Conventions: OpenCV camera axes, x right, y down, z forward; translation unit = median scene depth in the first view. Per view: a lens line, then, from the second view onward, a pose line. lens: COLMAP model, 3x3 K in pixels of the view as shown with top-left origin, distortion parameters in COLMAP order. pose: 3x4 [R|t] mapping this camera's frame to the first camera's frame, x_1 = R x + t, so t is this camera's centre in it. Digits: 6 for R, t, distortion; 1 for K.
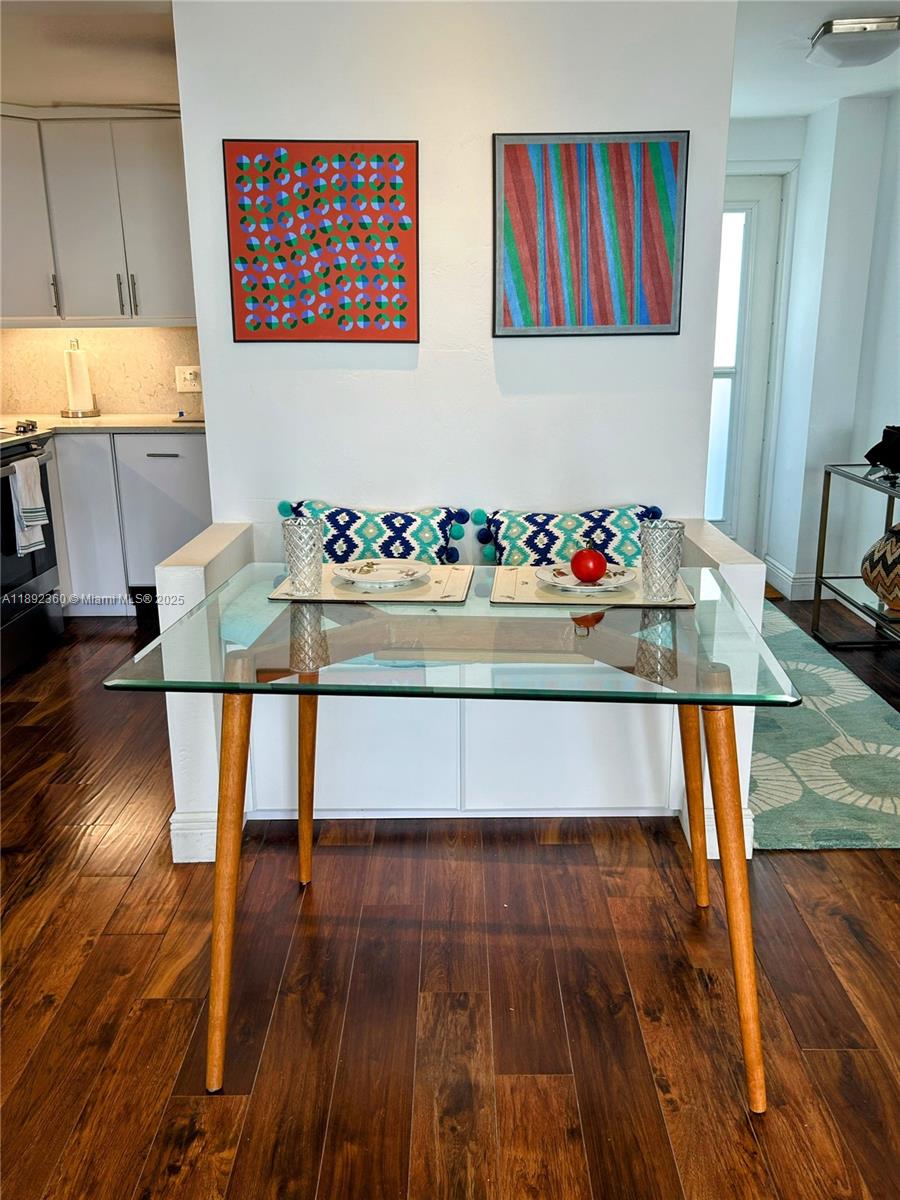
lens RADIAL K [[1051.8, 0, 449.3], [0, 1051.8, 641.7], [0, 0, 1]] dist [-0.002992, -0.005567]
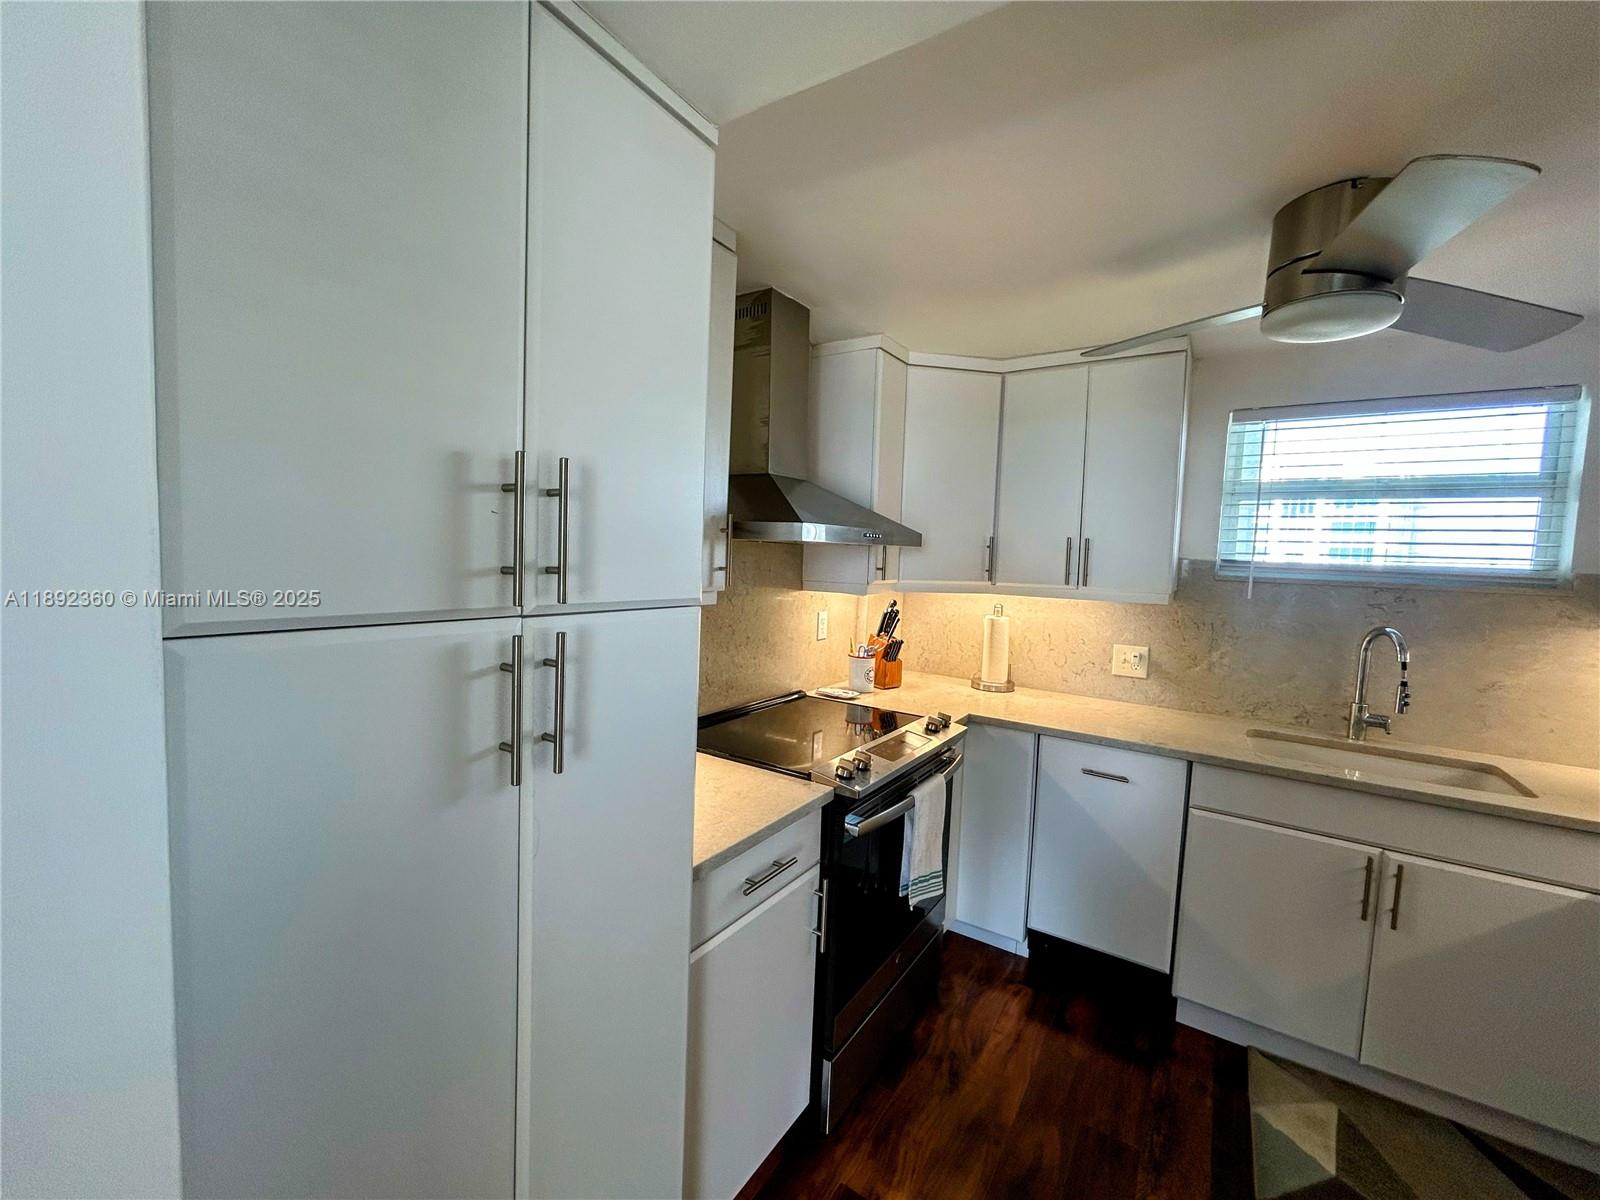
lens RADIAL K [[645.1, 0, 800.0], [0, 645.1, 600.0], [0, 0, 1]] dist [-0.000139, -0.000003]
pose [[0.842991, 0.077853, -0.532263, -0.369781], [-0.200680, 0.963553, -0.176897, -0.285779], [0.499092, 0.255937, 0.827891, 0.814831]]
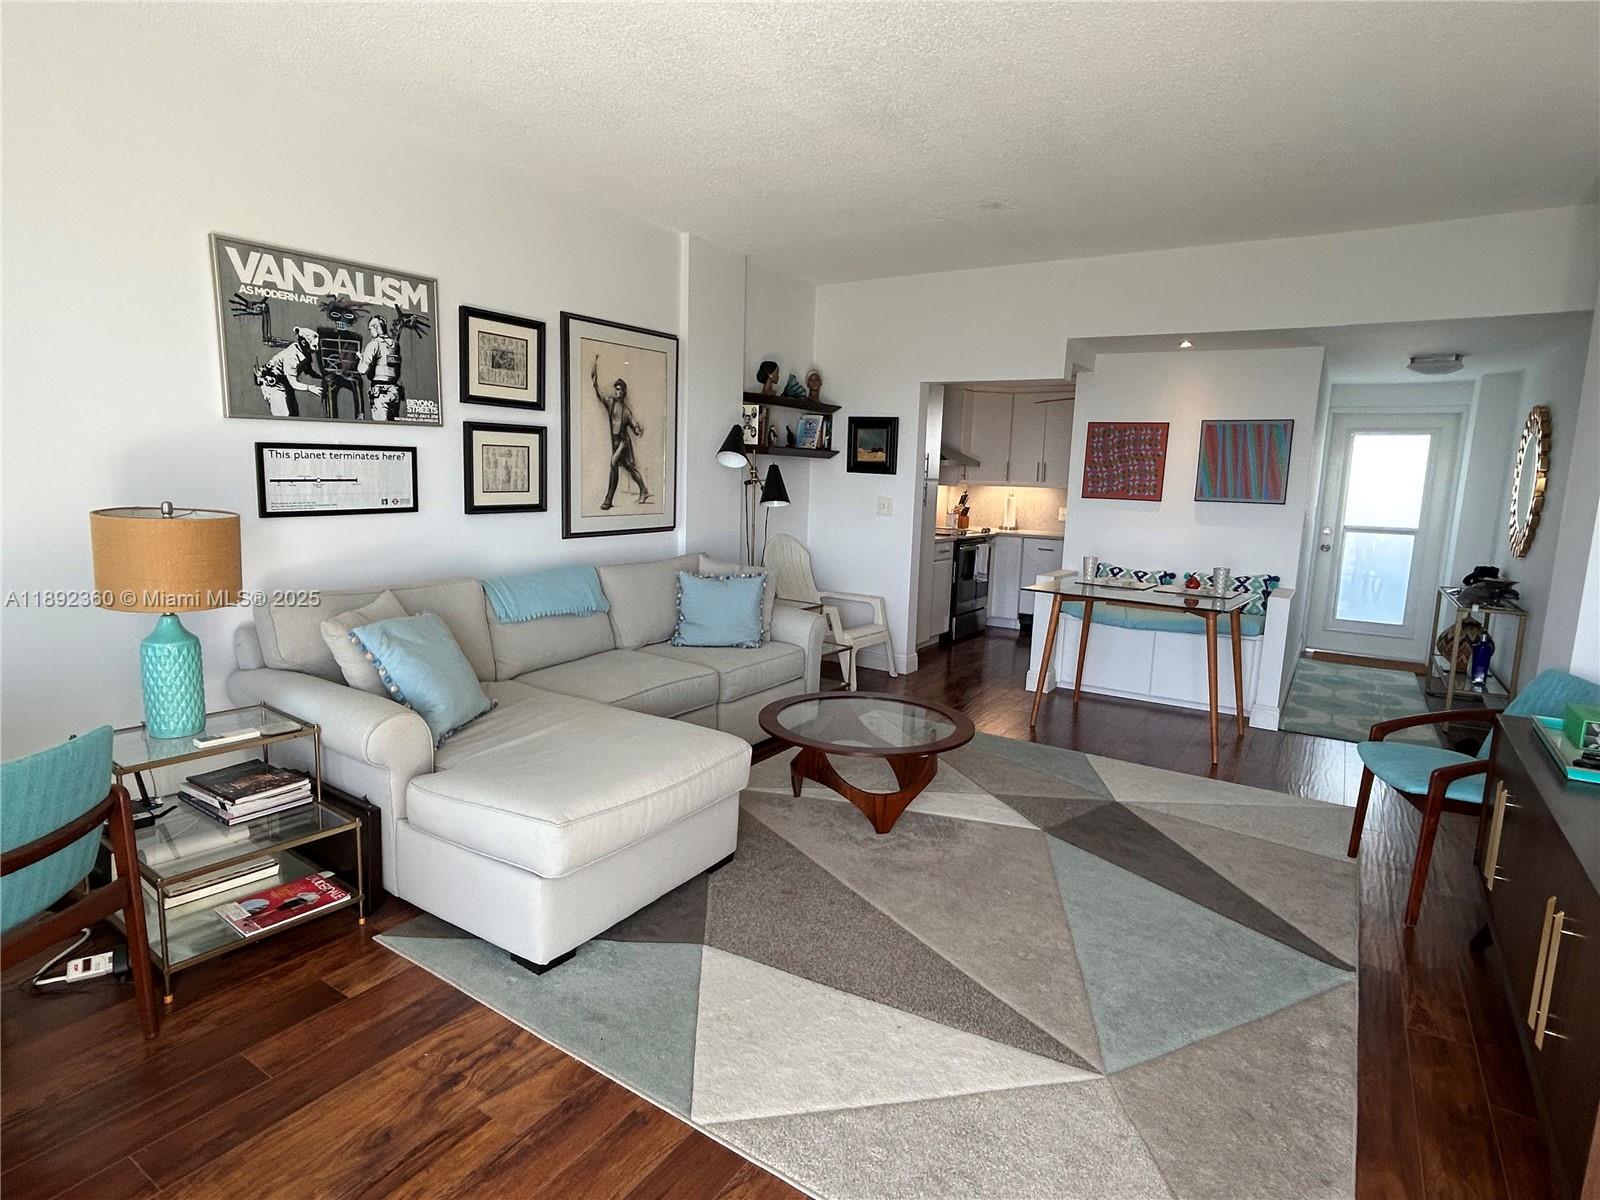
lens RADIAL K [[843.3, 0, 800.0], [0, 843.3, 600.0], [0, 0, 1]] dist [-0.000931, 0.000184]
pose [[0.847914, 0.112944, -0.517963, 0.288335], [-0.189057, 0.977223, -0.096402, 0.268566], [0.495277, 0.179665, 0.849954, -0.976326]]
